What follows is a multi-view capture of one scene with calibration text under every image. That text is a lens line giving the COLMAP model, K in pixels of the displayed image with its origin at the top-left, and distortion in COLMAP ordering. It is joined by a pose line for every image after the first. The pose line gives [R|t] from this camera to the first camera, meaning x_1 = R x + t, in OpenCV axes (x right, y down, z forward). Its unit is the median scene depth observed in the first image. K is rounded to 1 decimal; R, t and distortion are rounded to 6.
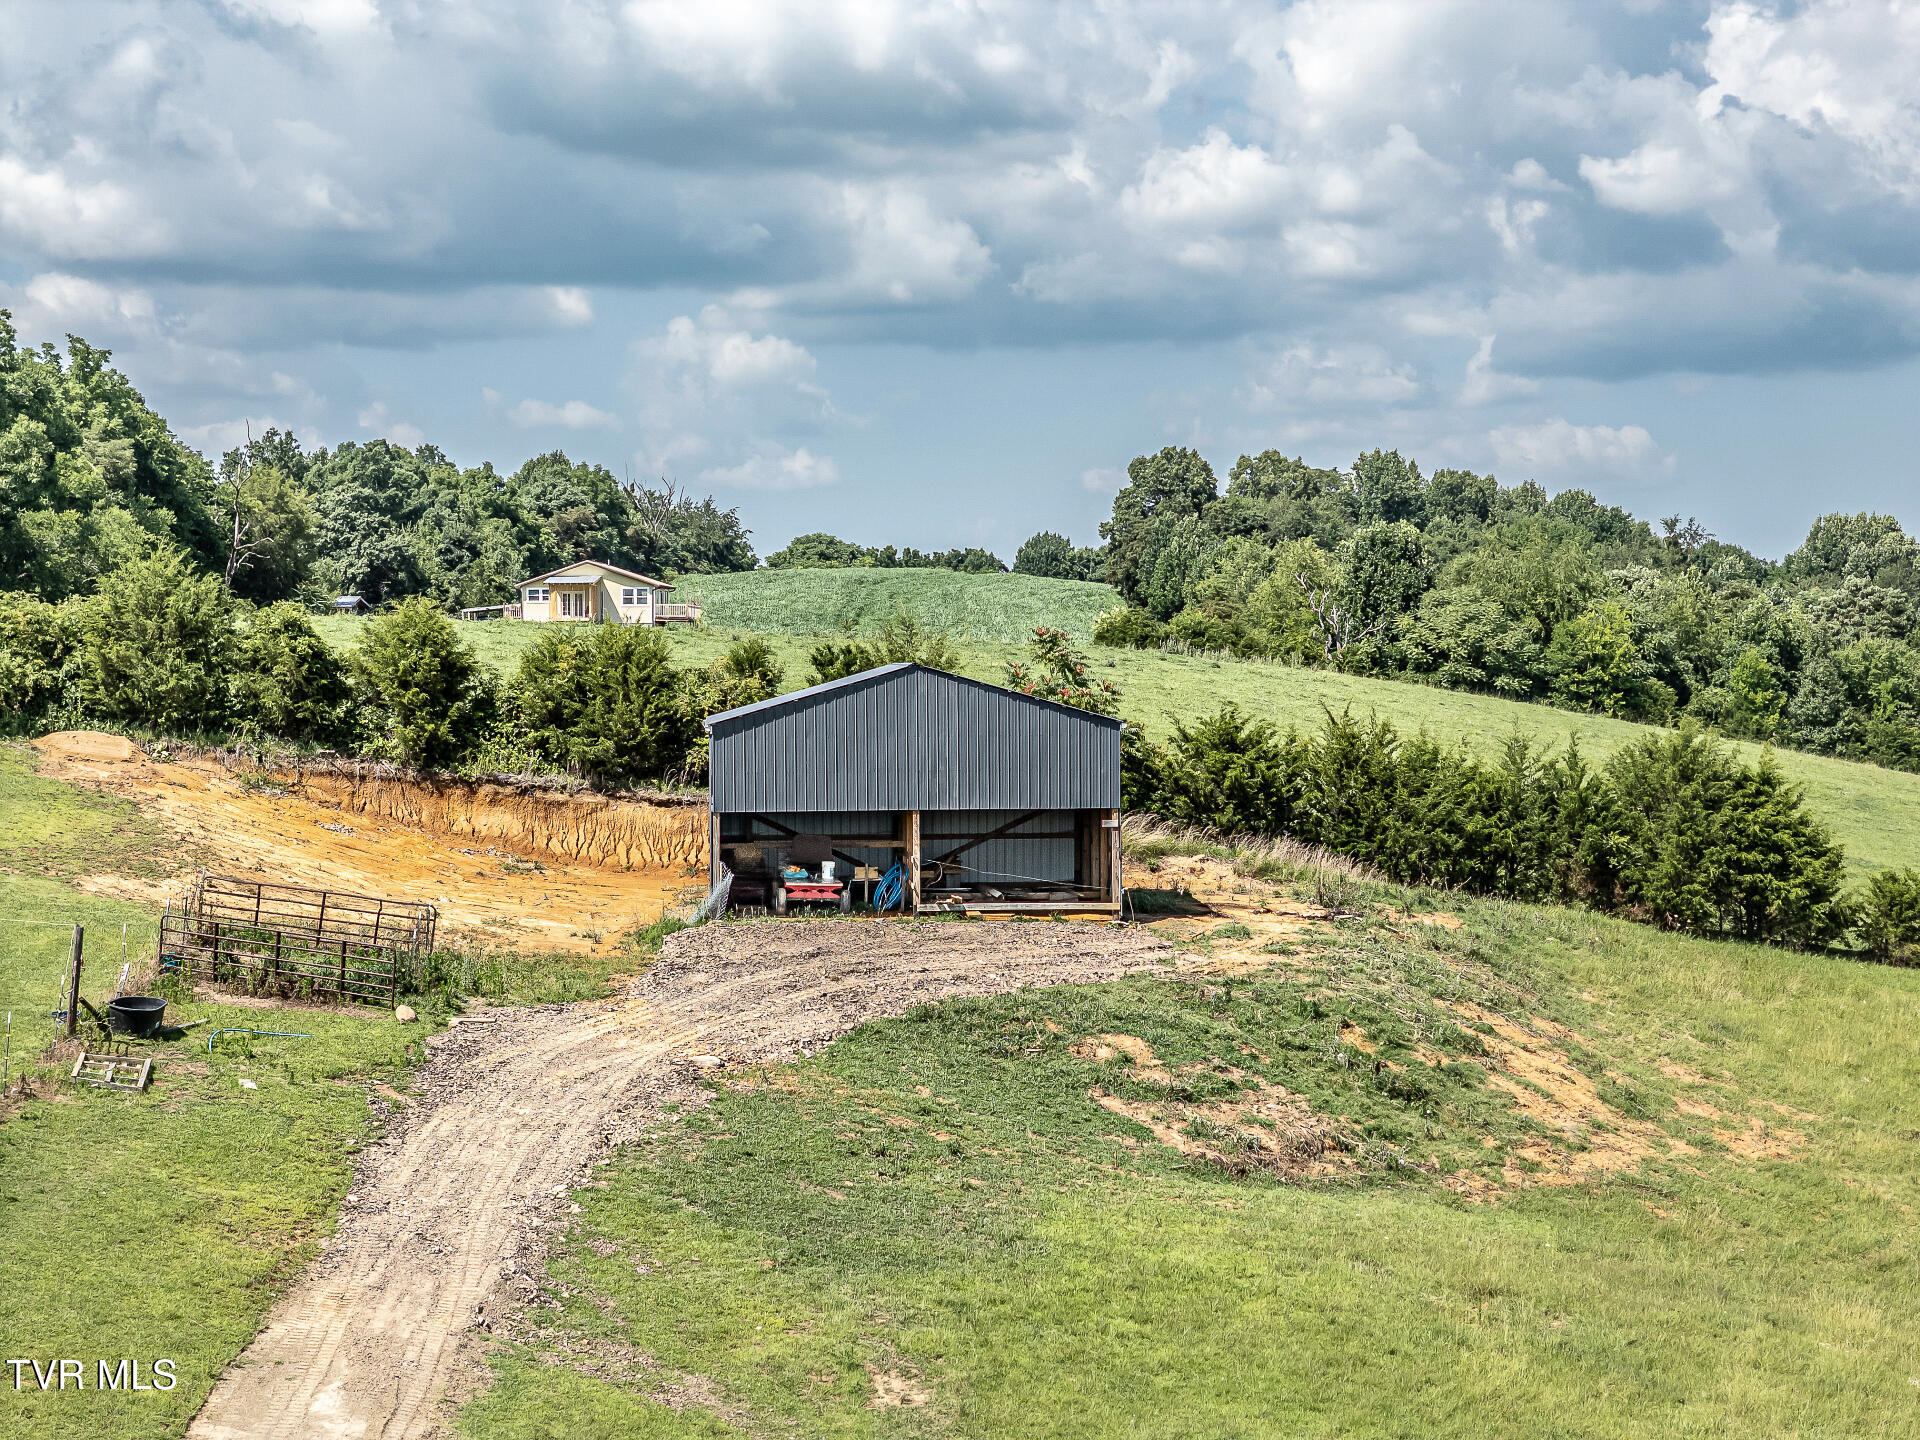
lens RADIAL K [[3816.0, 0, 955.6], [0, 3816.0, 719.4], [0, 0, 1]] dist [-0.037155, 0.086563]
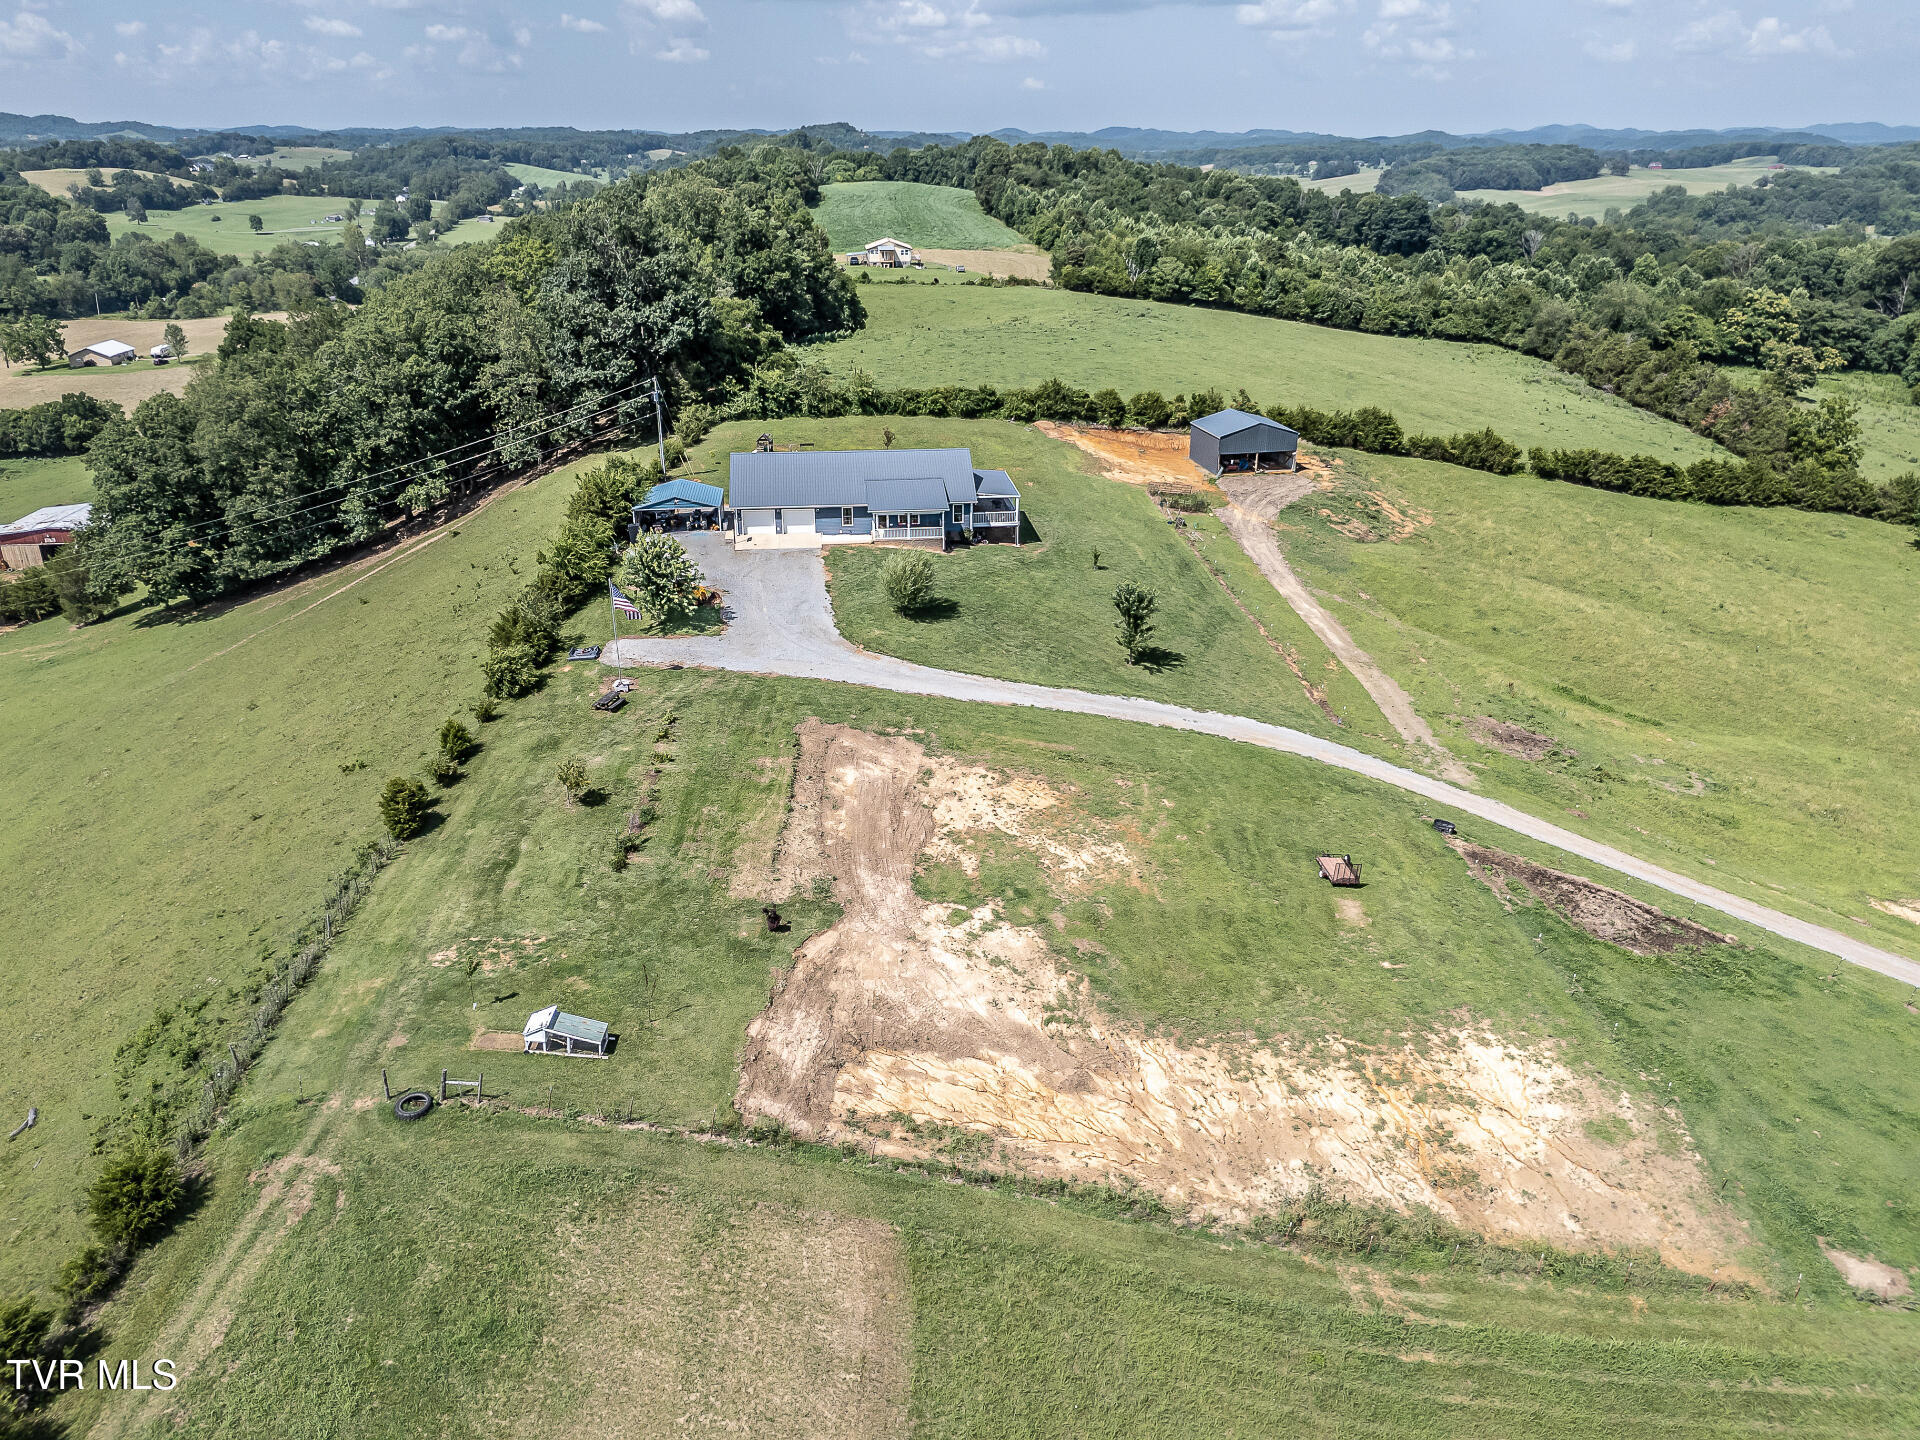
lens RADIAL K [[1418.5, 0, 961.1], [0, 1418.5, 712.8], [0, 0, 1]] dist [0.090465, -0.097517]
pose [[0.992107, -0.042388, 0.118011, -0.311453], [-0.002614, 0.933935, 0.357433, -0.160700], [-0.125366, -0.354921, 0.926453, -0.397191]]
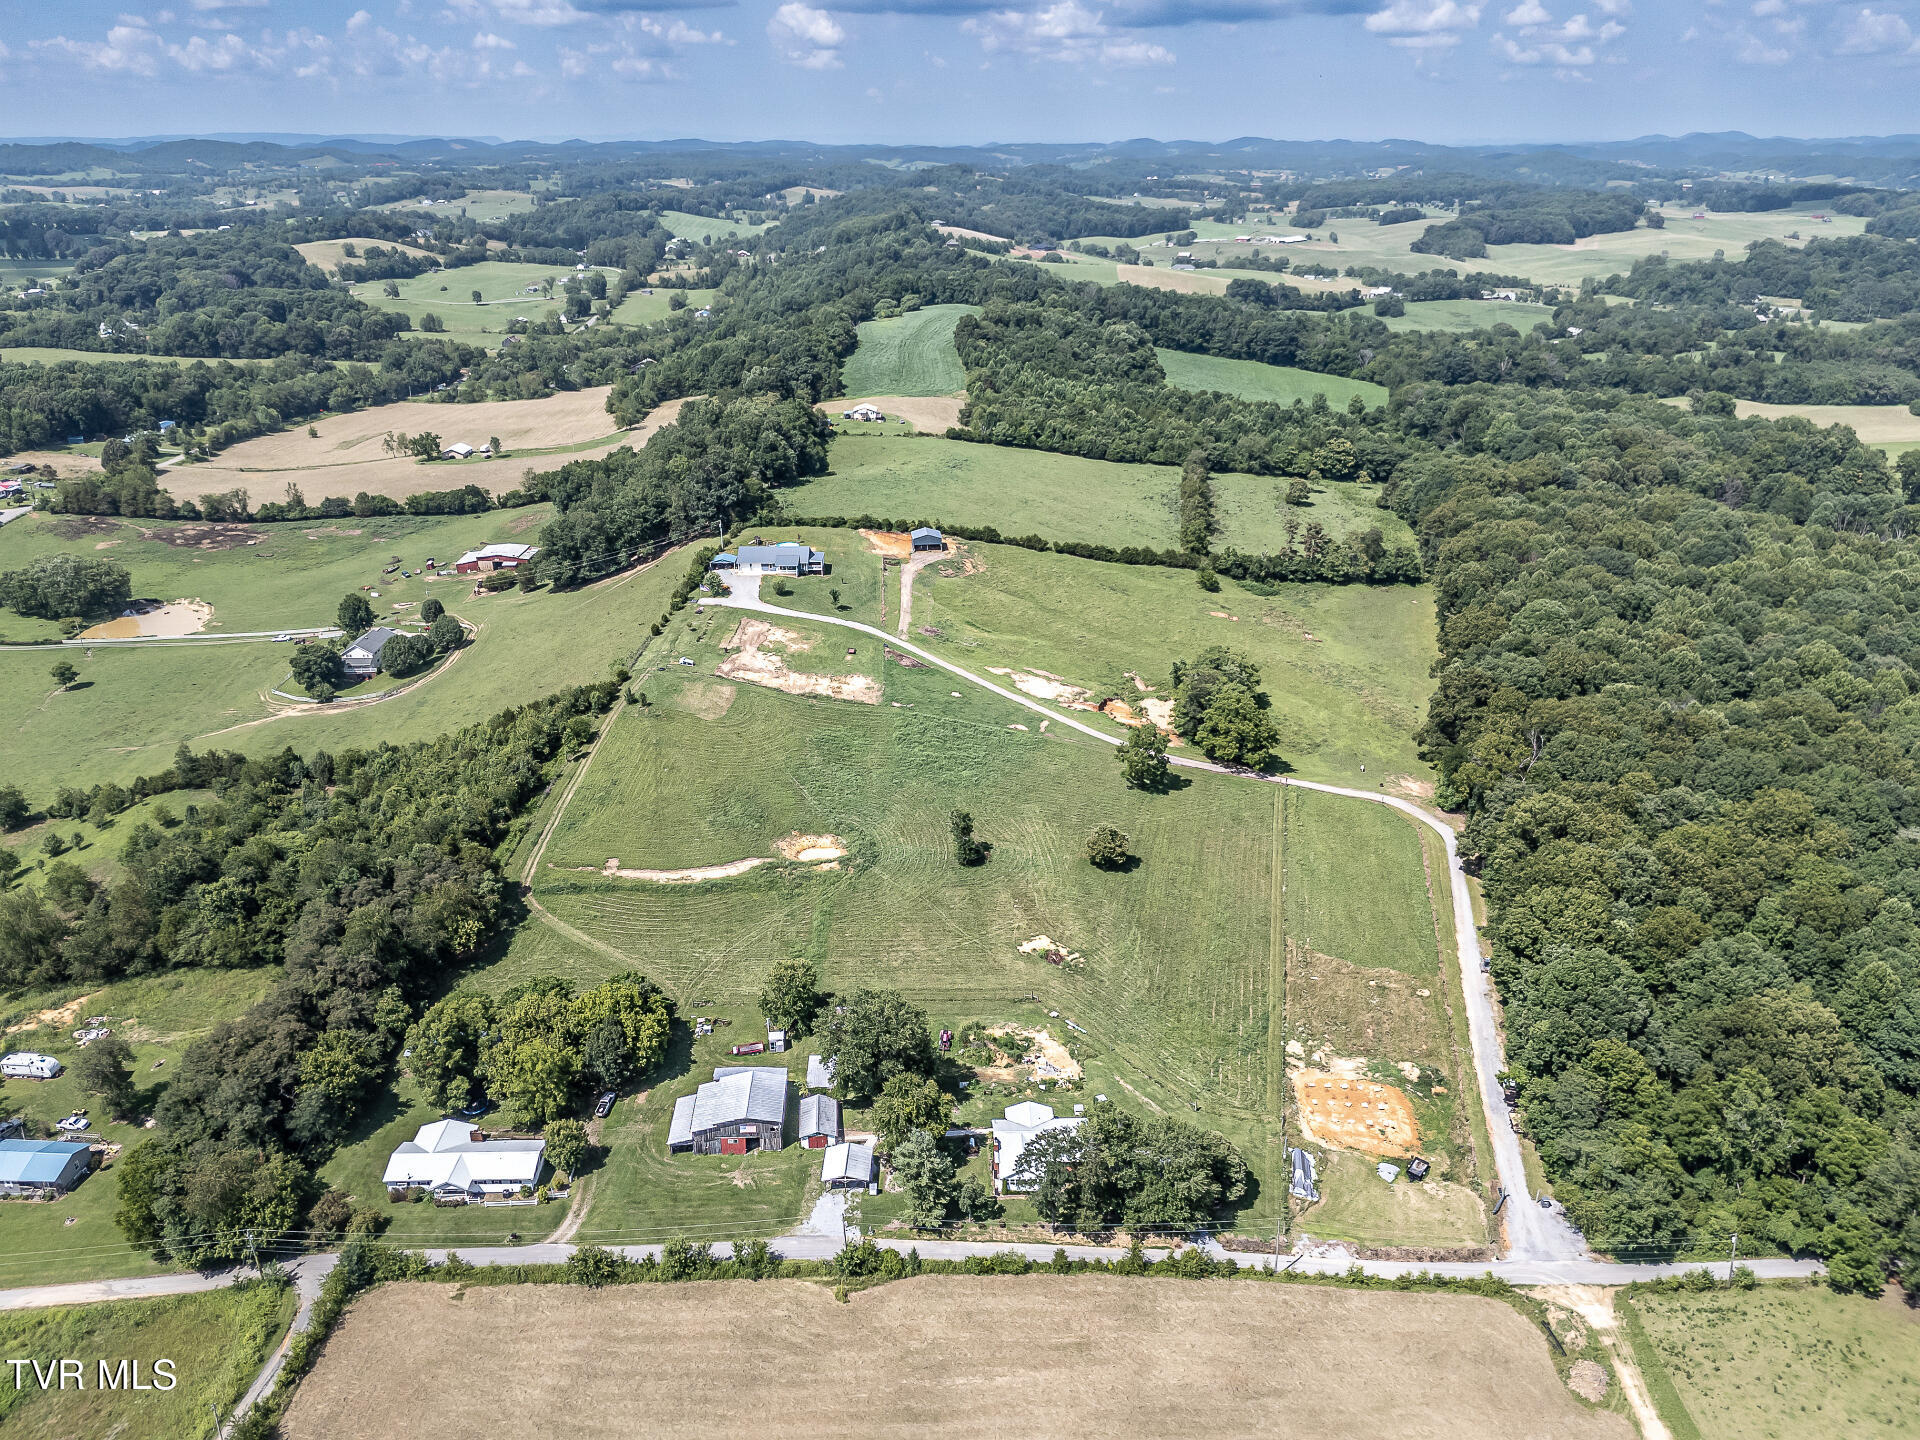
lens RADIAL K [[1412.8, 0, 960.4], [0, 1412.8, 720.6], [0, 0, 1]] dist [0.103335, -0.121396]
pose [[0.999458, -0.008505, 0.031805, -0.031744], [-0.003632, 0.931670, 0.363287, -0.641113], [-0.032721, -0.363206, 0.931134, -2.088345]]
